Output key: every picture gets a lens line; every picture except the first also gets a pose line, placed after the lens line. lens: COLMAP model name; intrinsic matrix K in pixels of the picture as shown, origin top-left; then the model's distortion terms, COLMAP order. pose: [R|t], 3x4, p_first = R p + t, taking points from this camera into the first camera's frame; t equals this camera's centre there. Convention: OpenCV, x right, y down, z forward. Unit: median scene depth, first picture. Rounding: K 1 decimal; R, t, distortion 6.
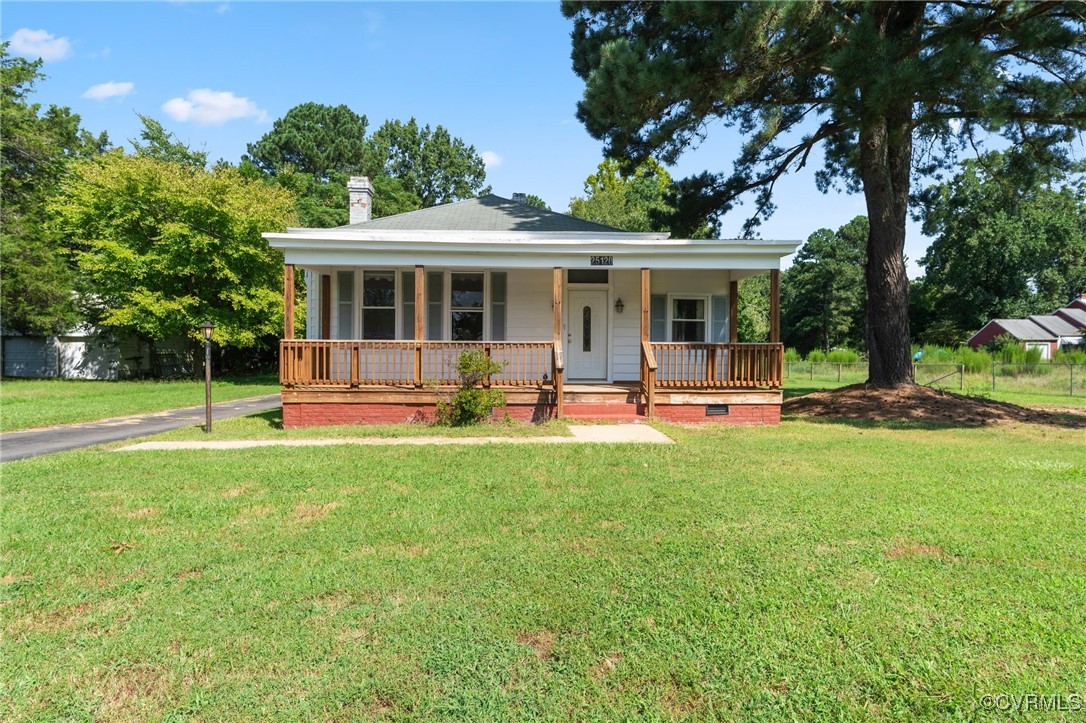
lens RADIAL K [[564.9, 0, 542.5], [0, 564.9, 359.6], [0, 0, 1]] dist [0.001690, -0.000096]
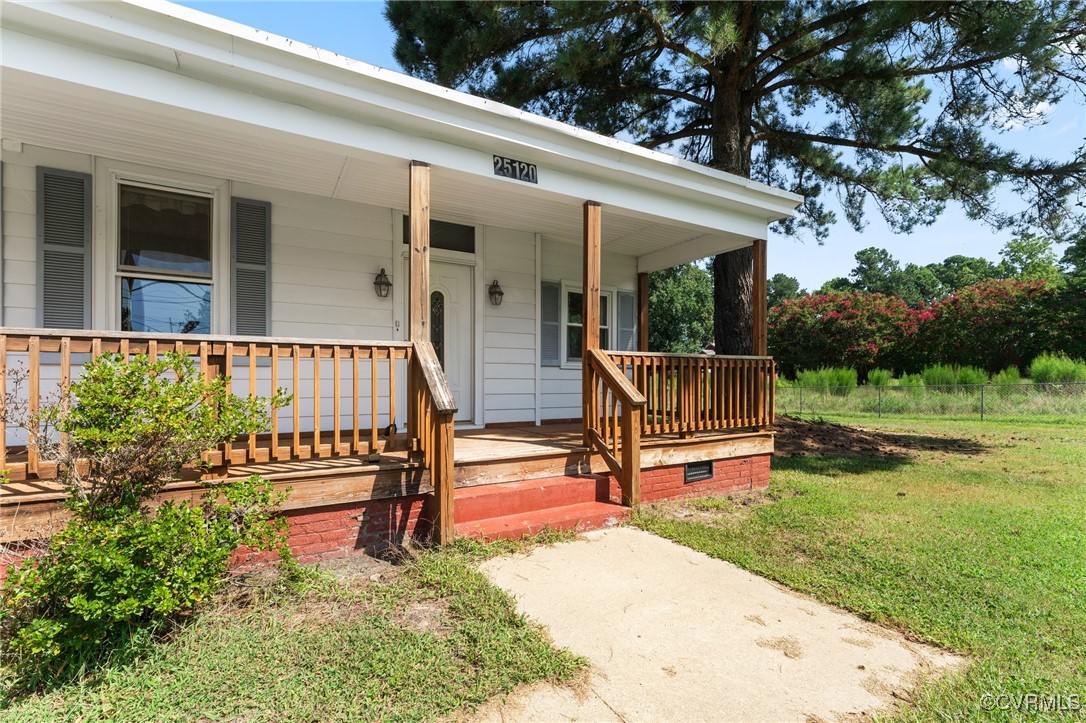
lens RADIAL K [[478.2, 0, 540.6], [0, 478.2, 386.8], [0, 0, 1]] dist [-0.000073, 0.000092]
pose [[0.891783, -0.011233, 0.452324, -0.051660], [0.012821, 0.999918, -0.000445, 0.000822], [-0.452282, 0.006196, 0.891854, 0.625946]]
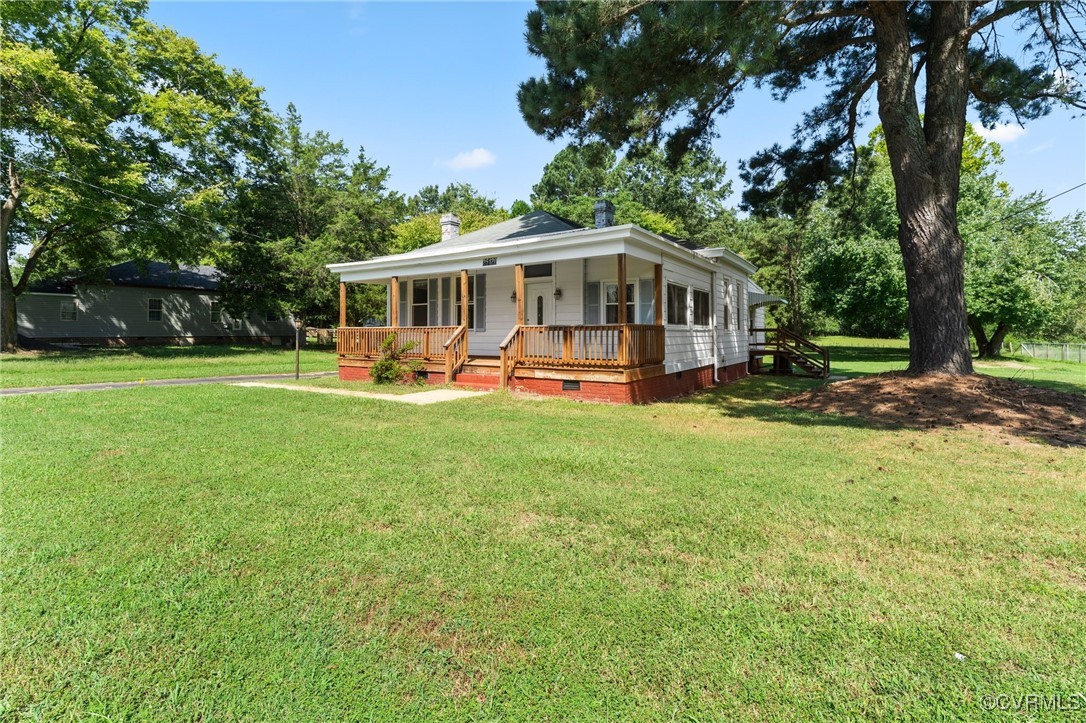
lens RADIAL K [[478.2, 0, 540.6], [0, 478.2, 325.2], [0, 0, 1]] dist [-0.000073, 0.000092]
pose [[0.809313, -0.014367, -0.587202, 0.799116], [-0.000801, 0.999673, -0.025563, -0.005446], [0.587377, 0.021158, 0.809037, 0.195426]]
